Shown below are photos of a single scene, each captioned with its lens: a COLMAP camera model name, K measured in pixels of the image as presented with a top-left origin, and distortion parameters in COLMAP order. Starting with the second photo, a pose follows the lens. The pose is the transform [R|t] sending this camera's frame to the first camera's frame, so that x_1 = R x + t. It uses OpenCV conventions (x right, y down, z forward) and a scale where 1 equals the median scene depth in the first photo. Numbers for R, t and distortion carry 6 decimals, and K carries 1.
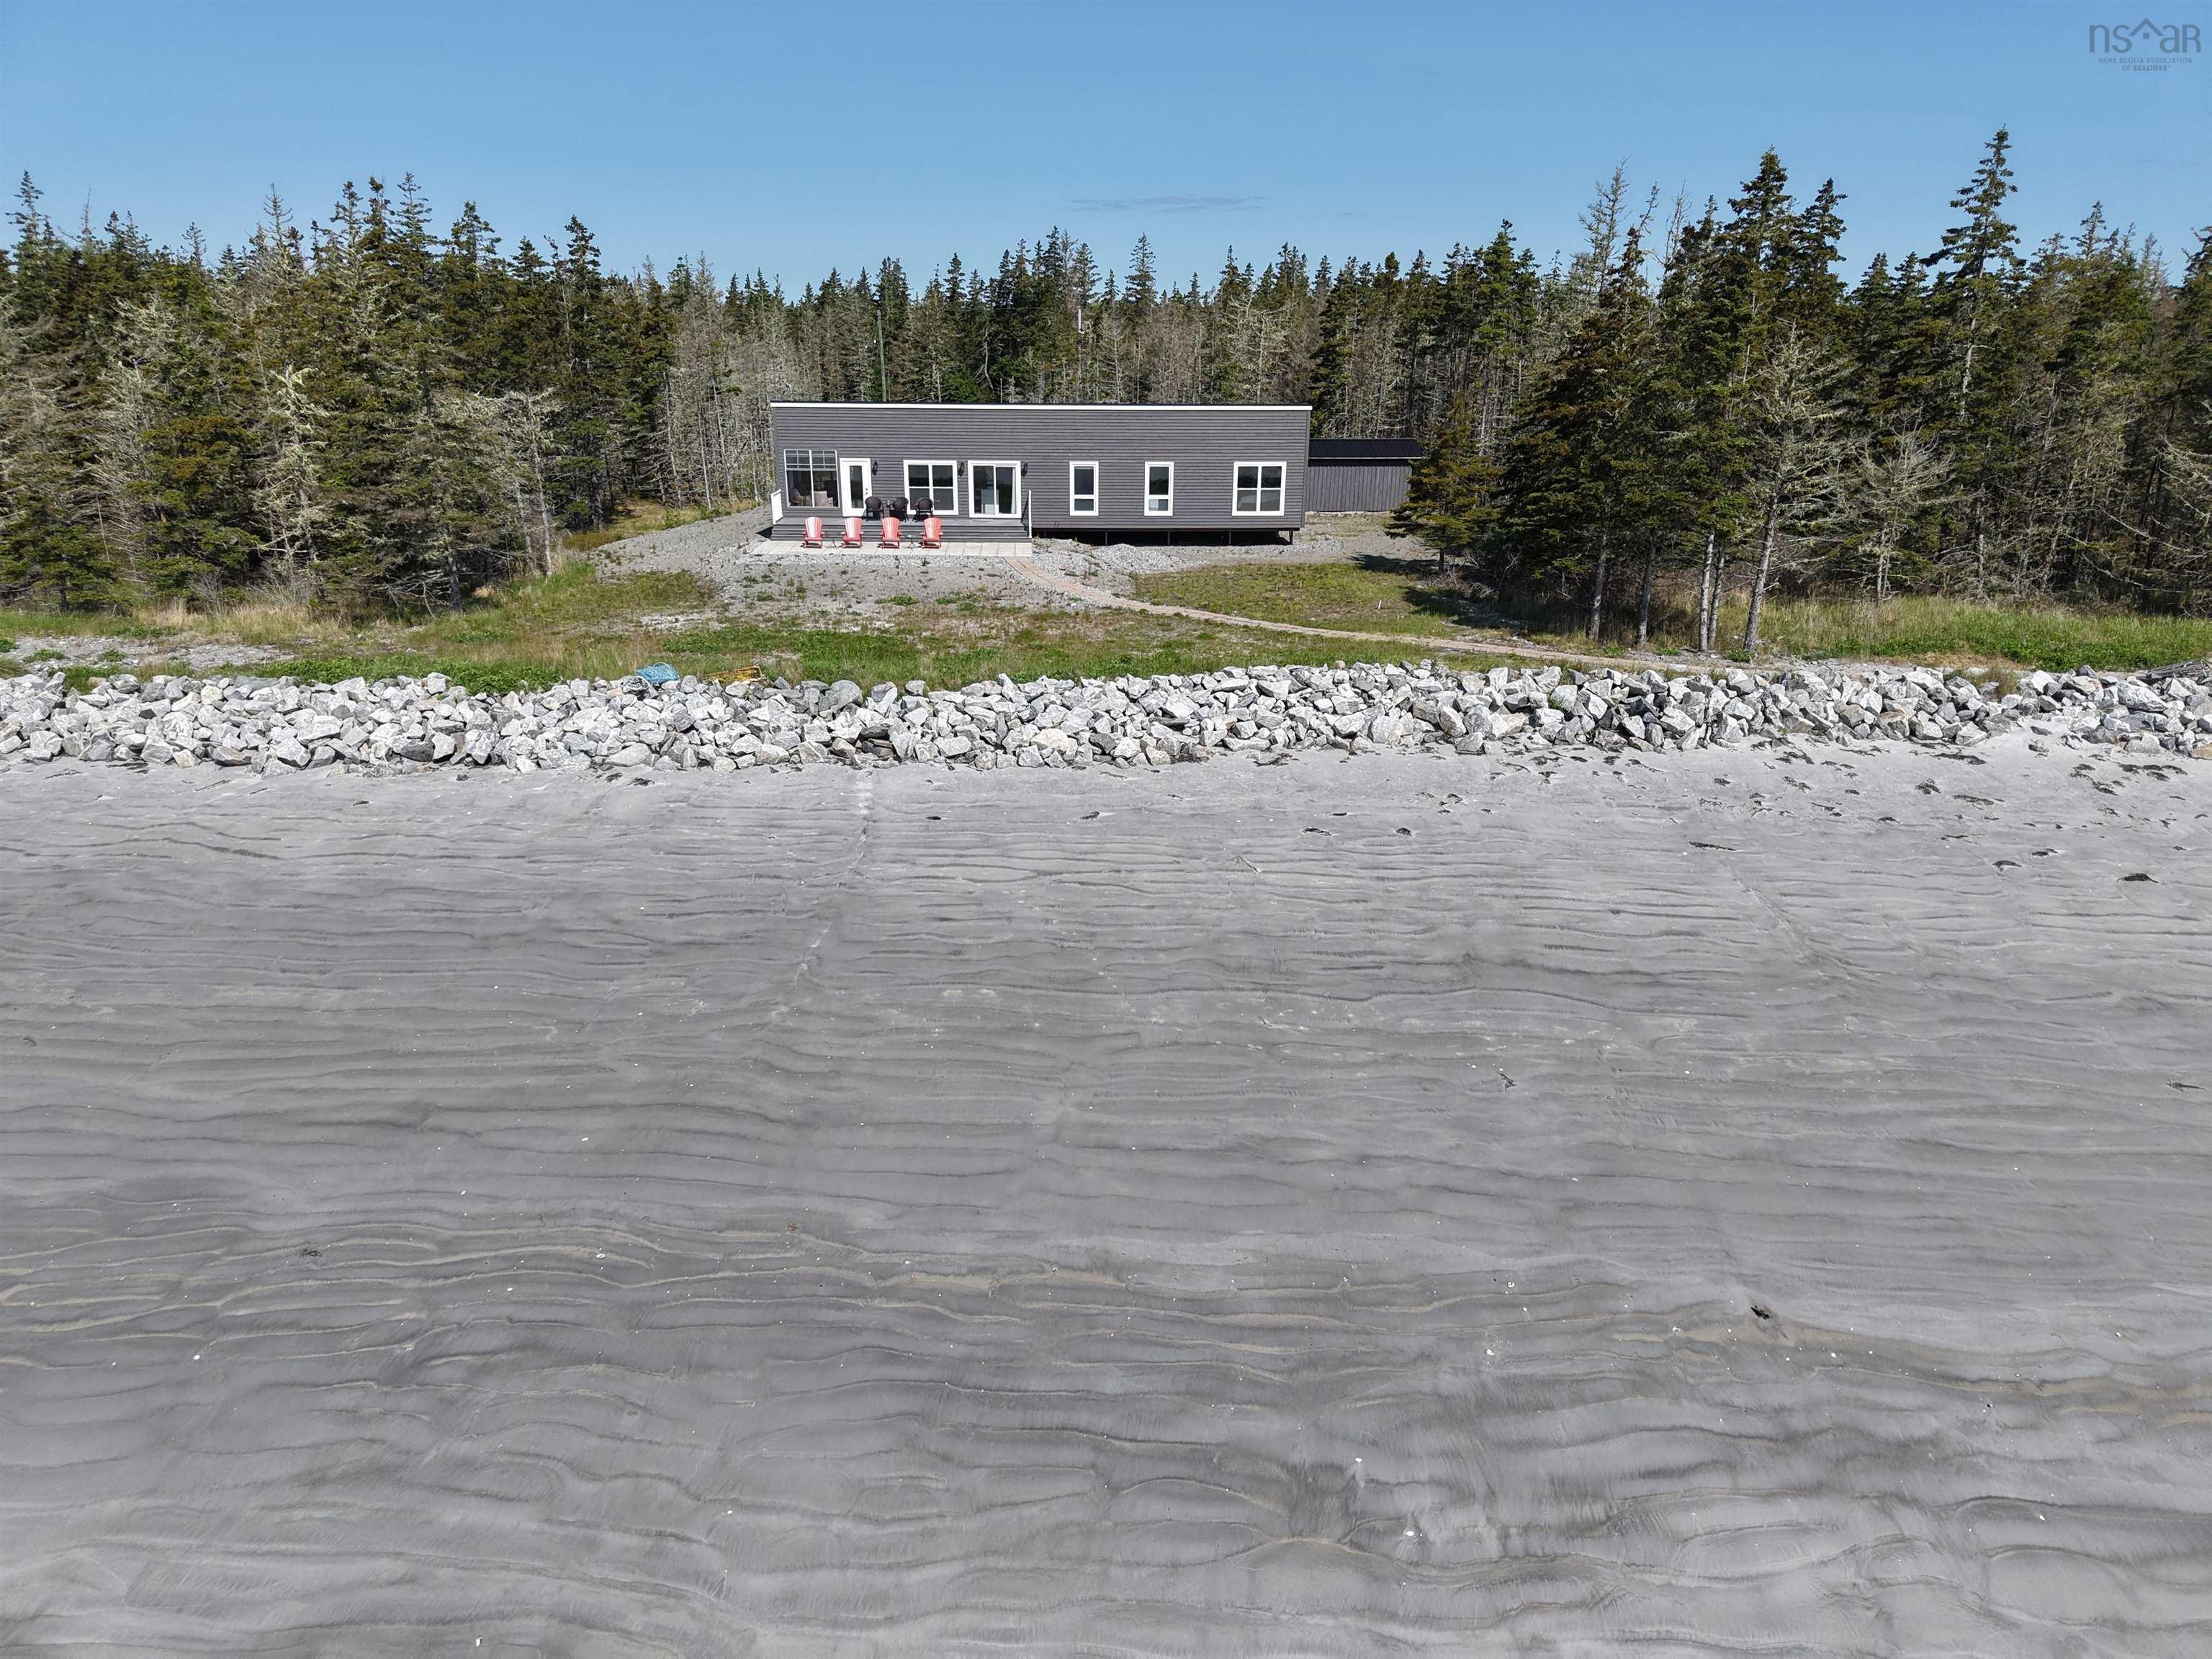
lens RADIAL K [[1485.5, 0, 1083.2], [0, 1485.5, 829.0], [0, 0, 1]] dist [0.027074, -0.029158]
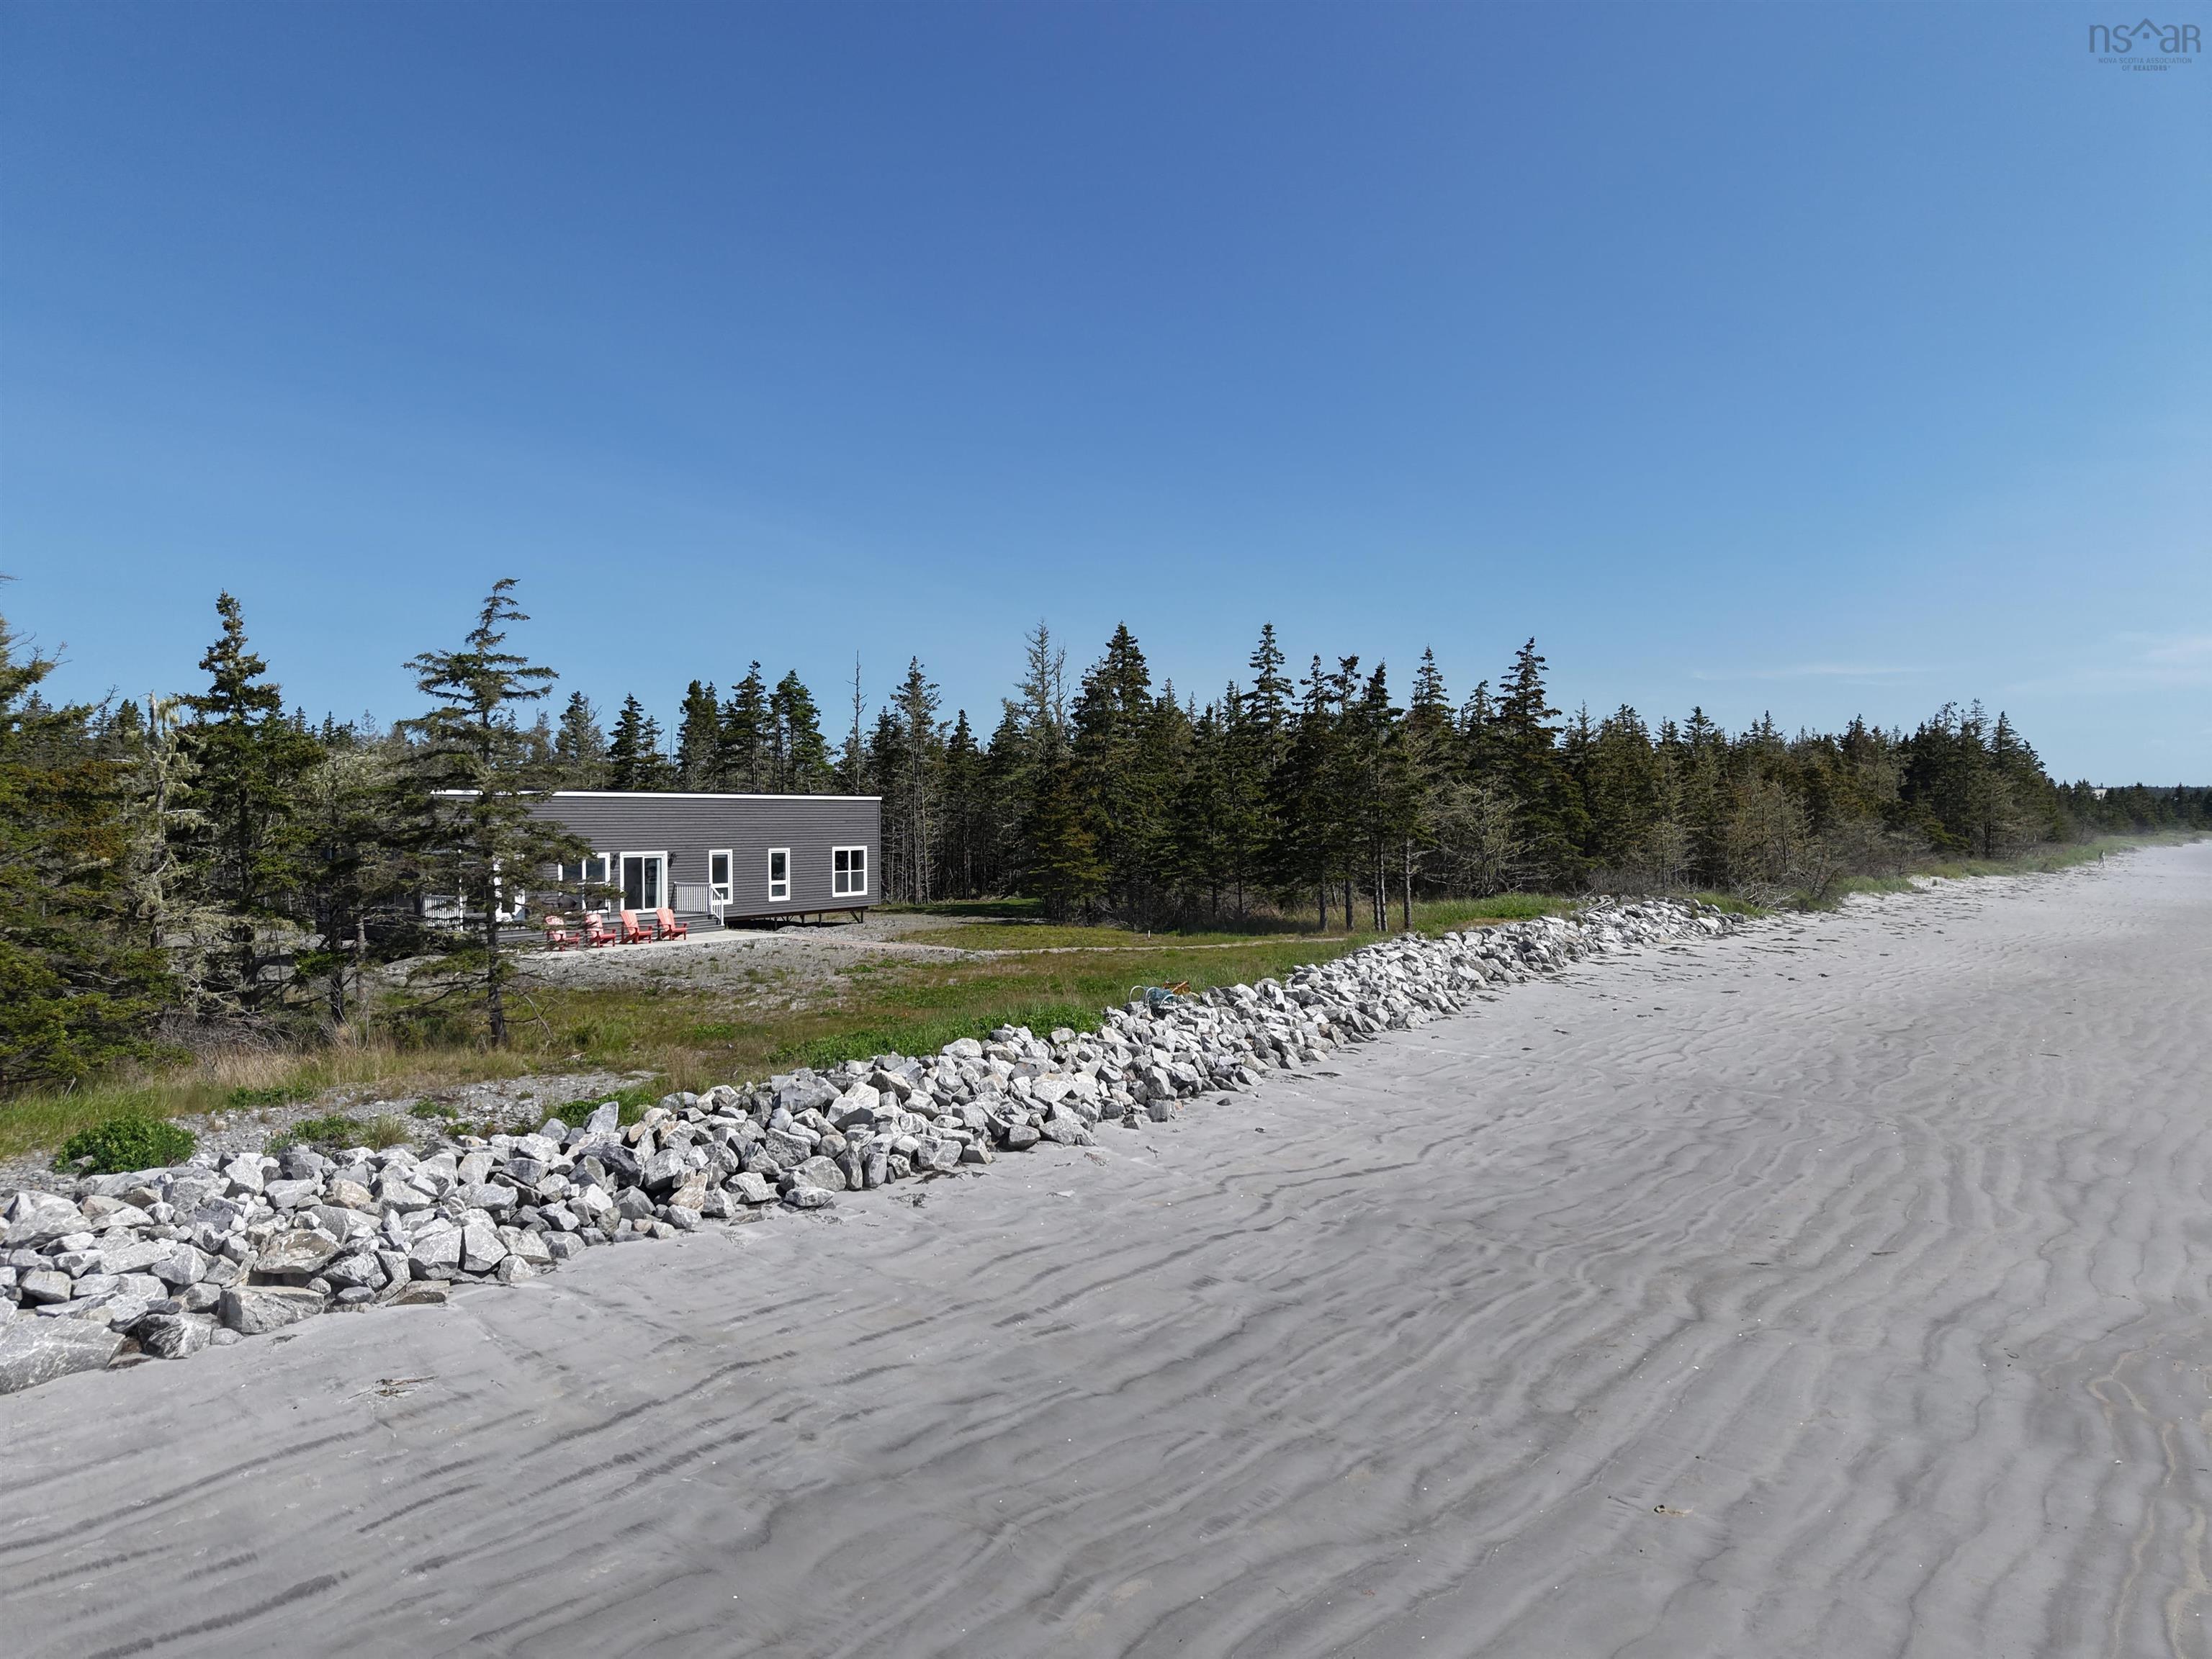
lens RADIAL K [[1485.5, 0, 1116.5], [0, 1485.5, 827.3], [0, 0, 1]] dist [0.027074, -0.029158]
pose [[0.554089, -0.013006, 0.832356, -1.128342], [0.270326, 0.948501, -0.165132, -0.057063], [-0.787343, 0.316506, 0.529070, 0.493109]]
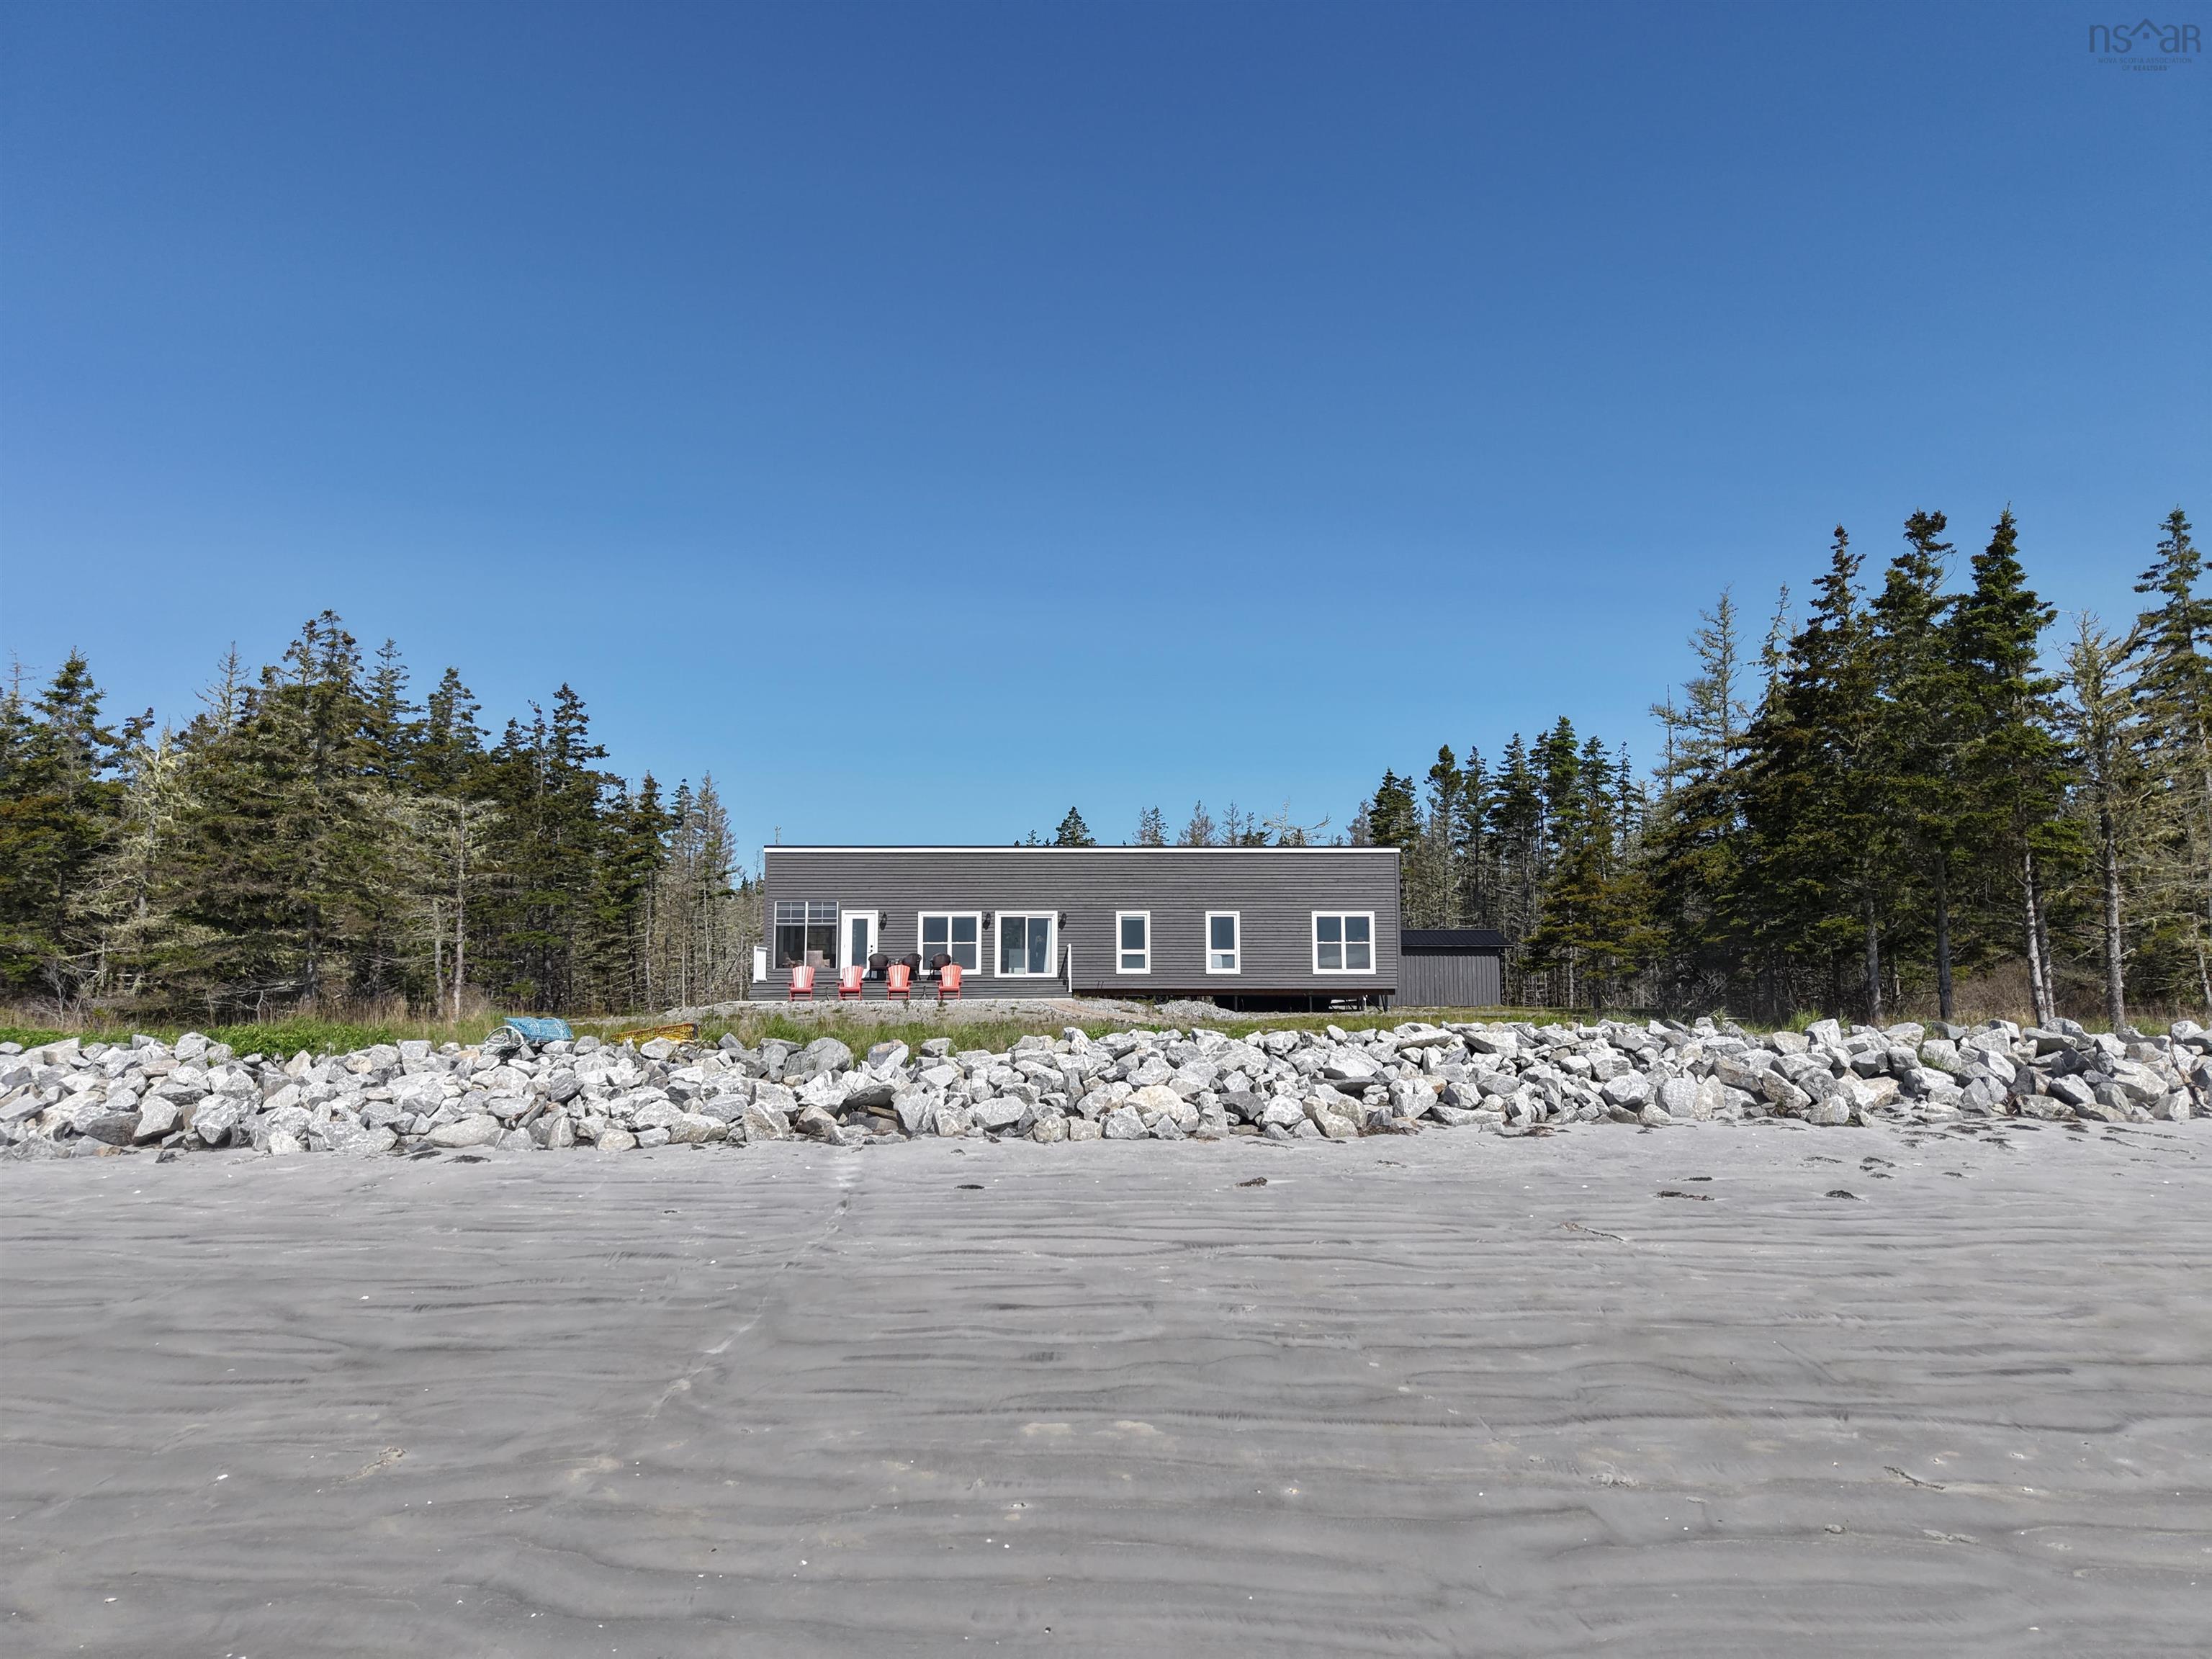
lens RADIAL K [[1485.5, 0, 1090.7], [0, 1485.5, 830.0], [0, 0, 1]] dist [0.027074, -0.029158]
pose [[0.999953, -0.004120, 0.008810, -0.052058], [0.007330, 0.914615, -0.404259, 0.082429], [-0.006392, 0.404305, 0.914602, 0.377876]]
